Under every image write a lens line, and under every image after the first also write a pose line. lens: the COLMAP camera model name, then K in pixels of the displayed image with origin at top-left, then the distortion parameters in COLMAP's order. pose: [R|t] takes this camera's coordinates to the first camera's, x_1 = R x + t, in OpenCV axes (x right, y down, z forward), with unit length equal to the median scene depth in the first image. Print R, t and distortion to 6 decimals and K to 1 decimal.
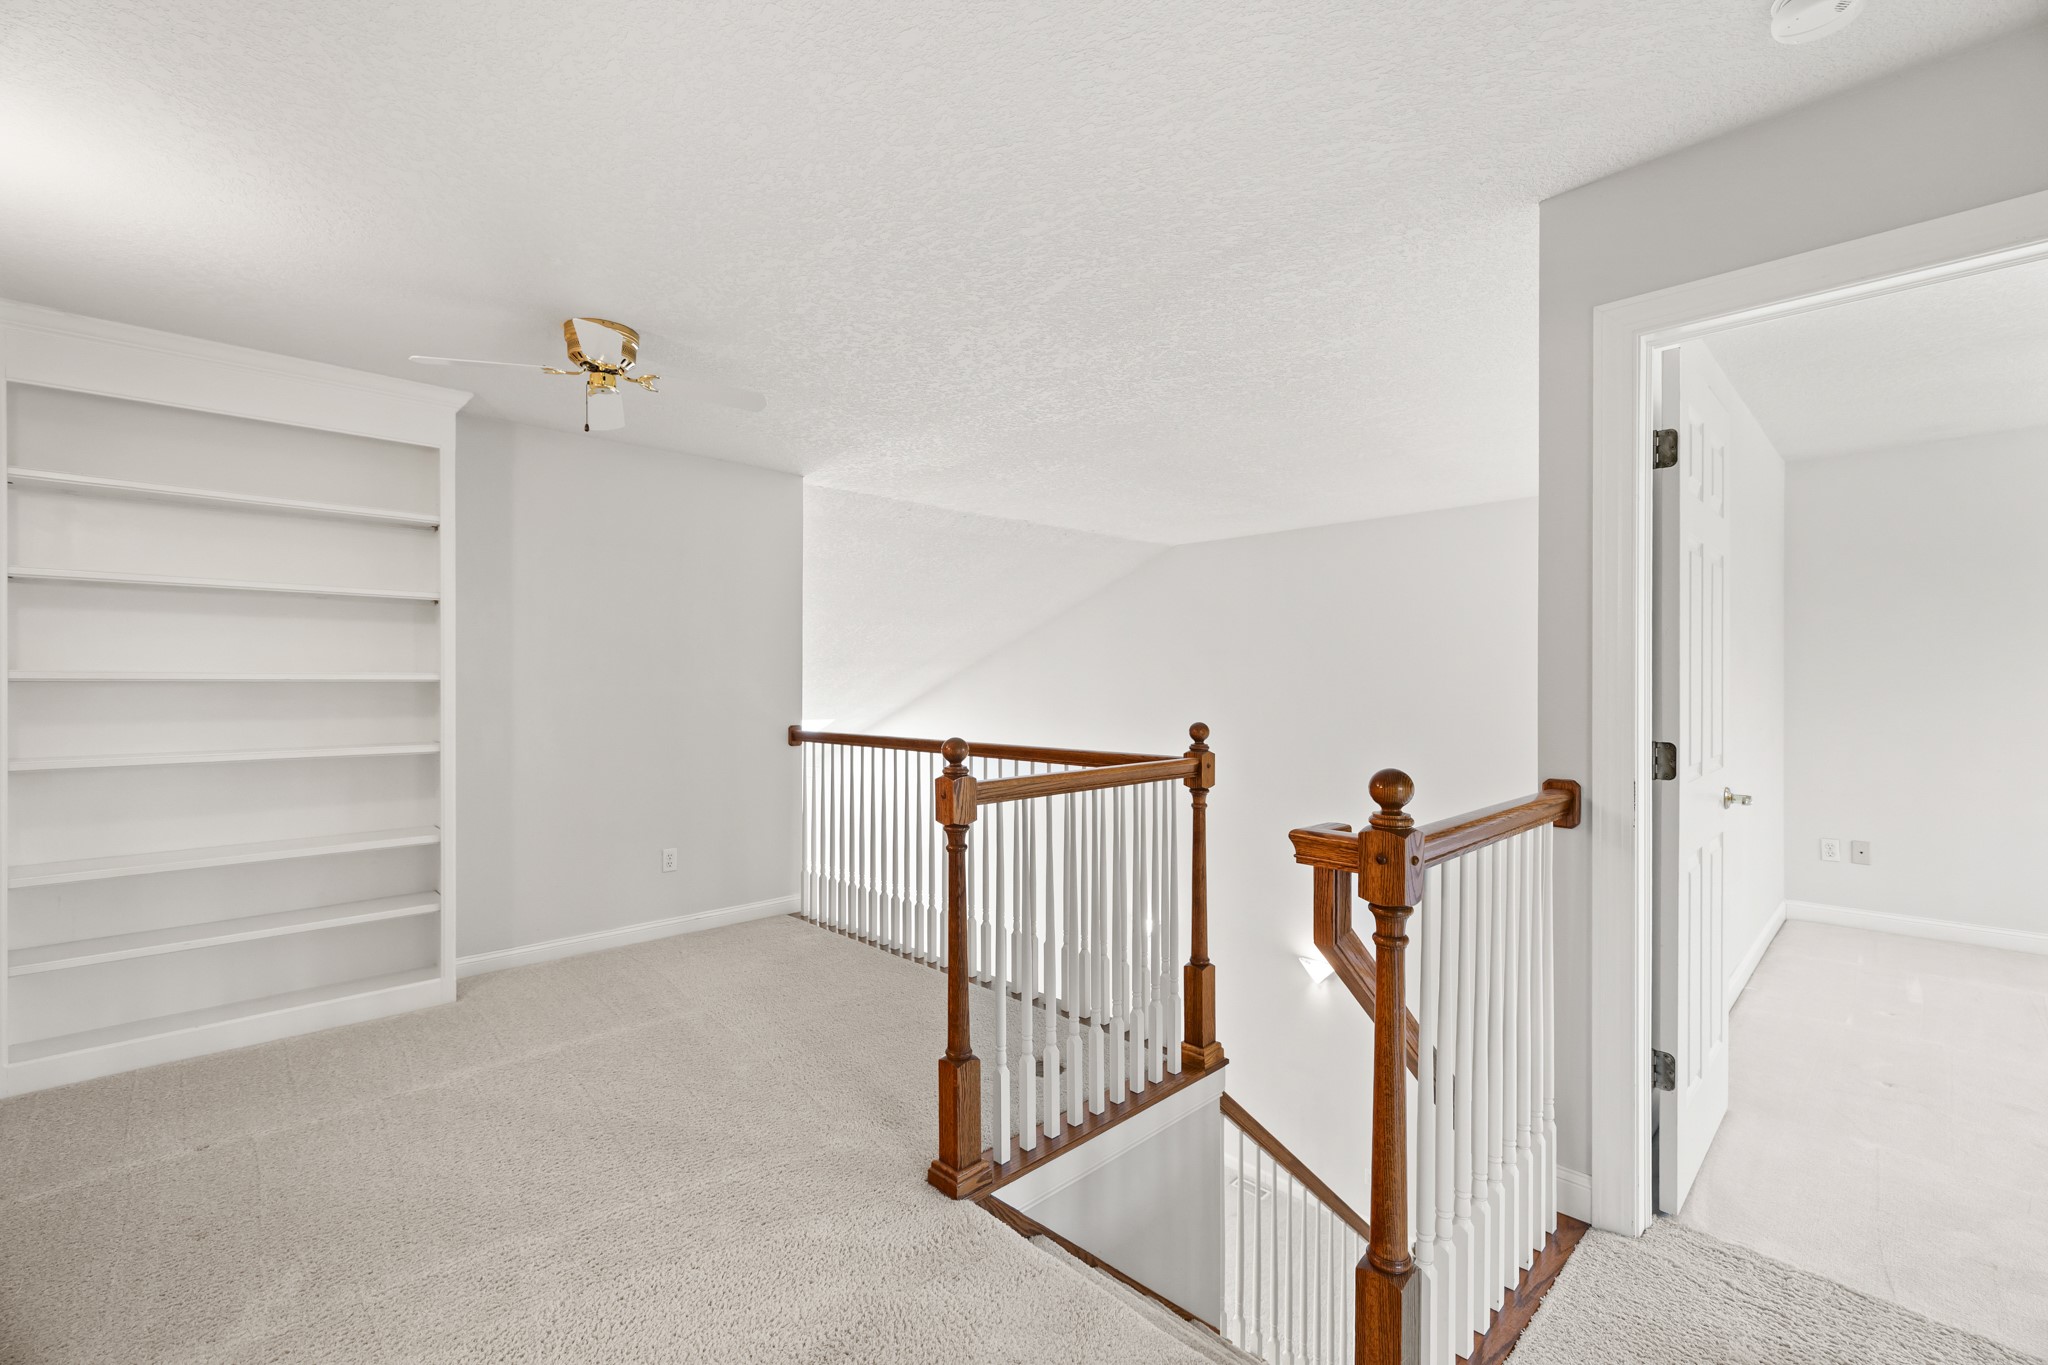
lens RADIAL K [[886.2, 0, 1029.6], [0, 886.2, 684.6], [0, 0, 1]] dist [0.000847, 0.000154]
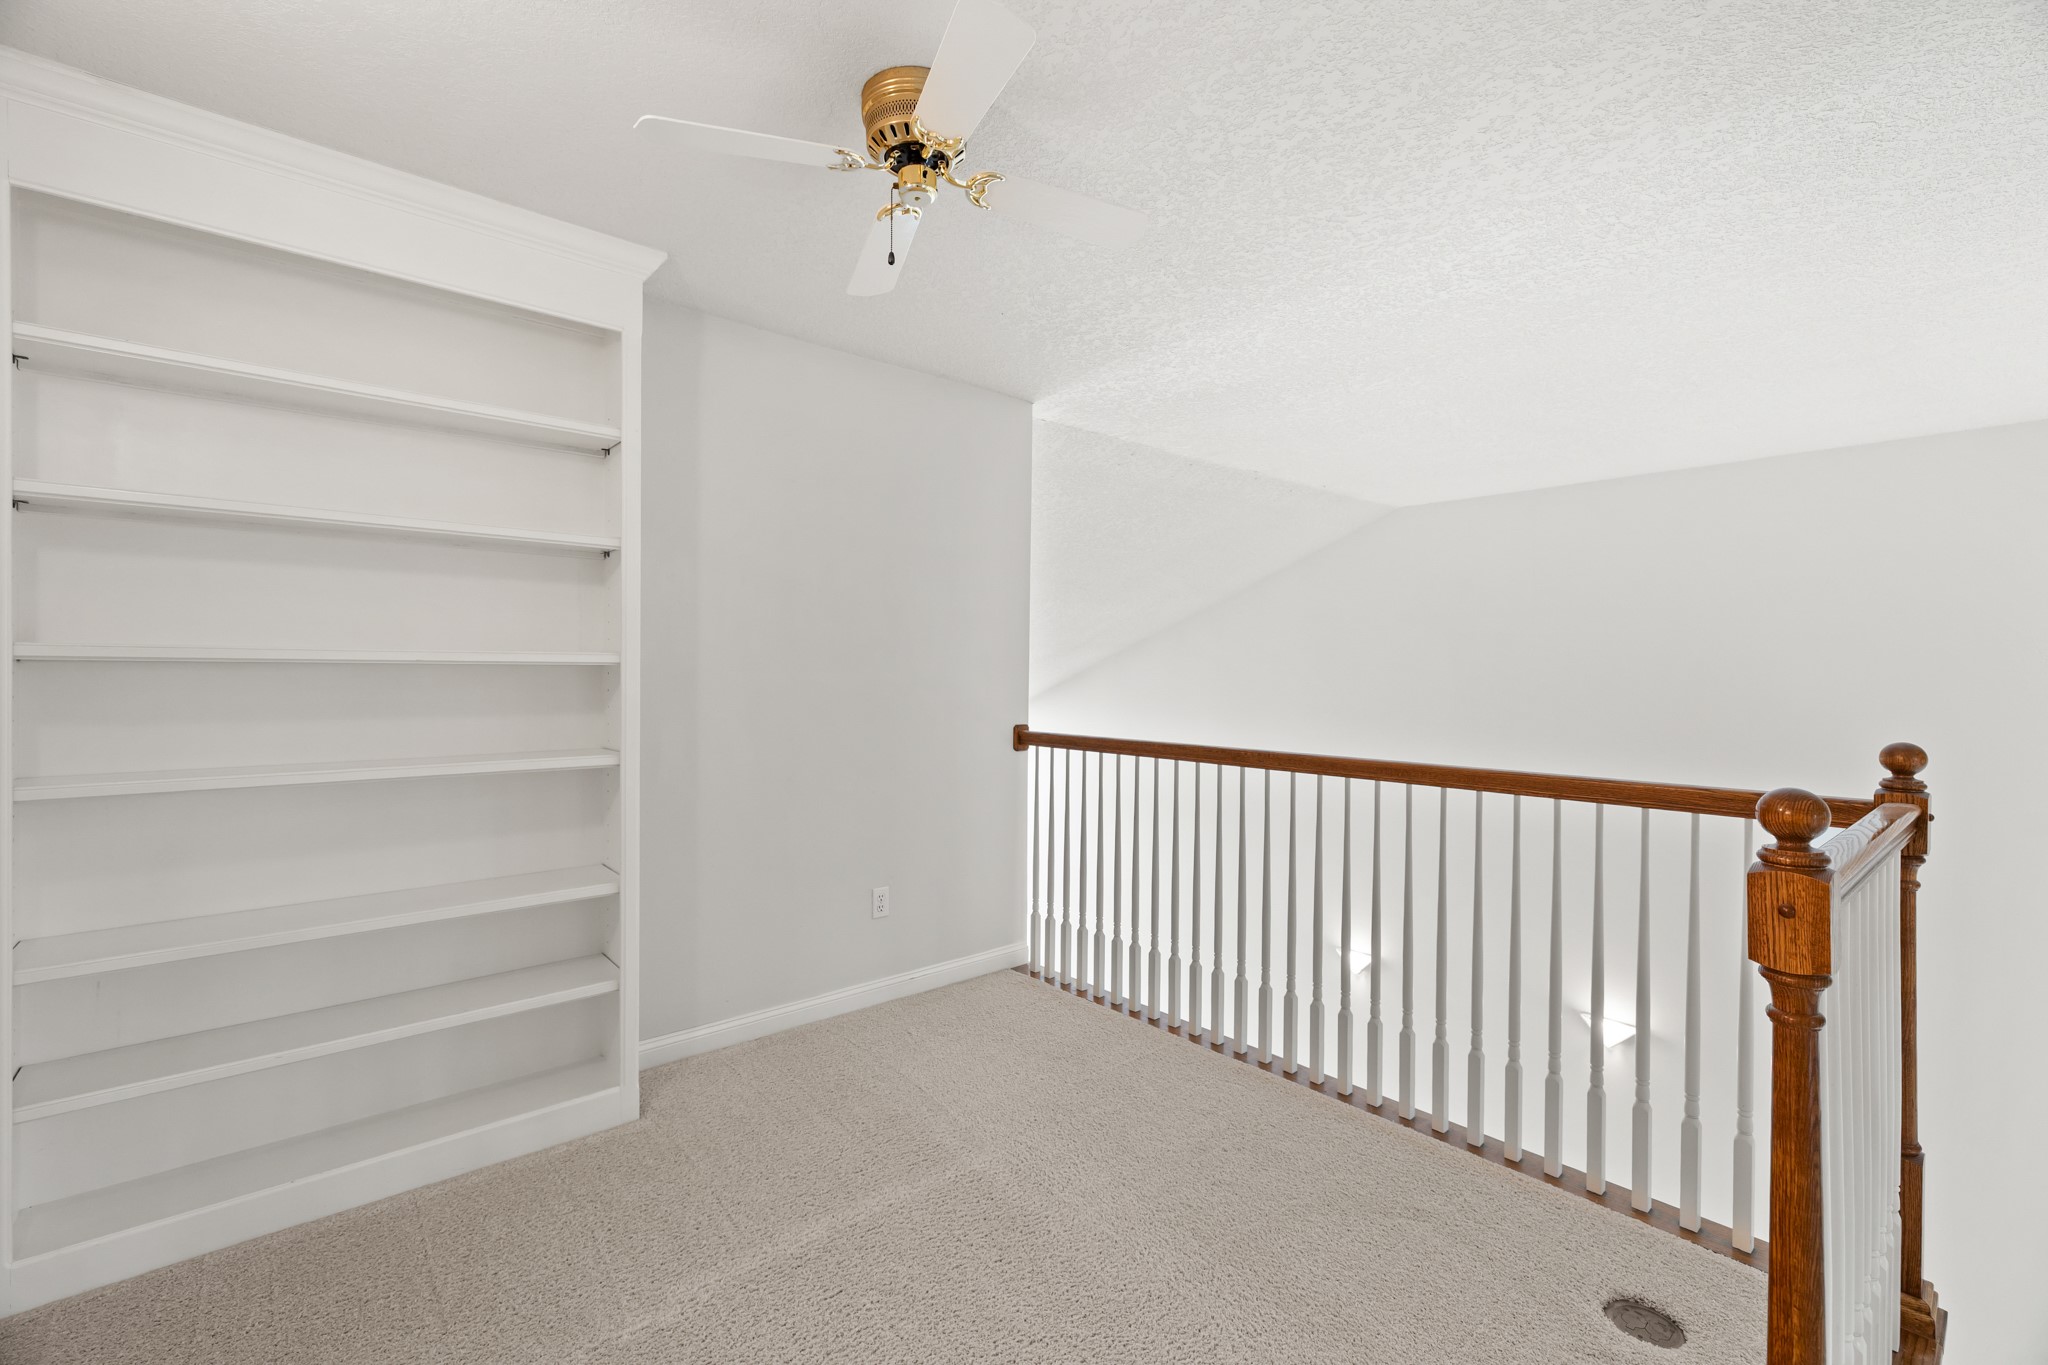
lens RADIAL K [[886.2, 0, 1022.5], [0, 886.2, 676.6], [0, 0, 1]] dist [0.000847, 0.000154]
pose [[0.998305, 0.007798, -0.057681, -0.302659], [-0.007512, 0.999958, 0.005167, -0.000060], [0.057719, -0.004725, 0.998322, 0.313133]]
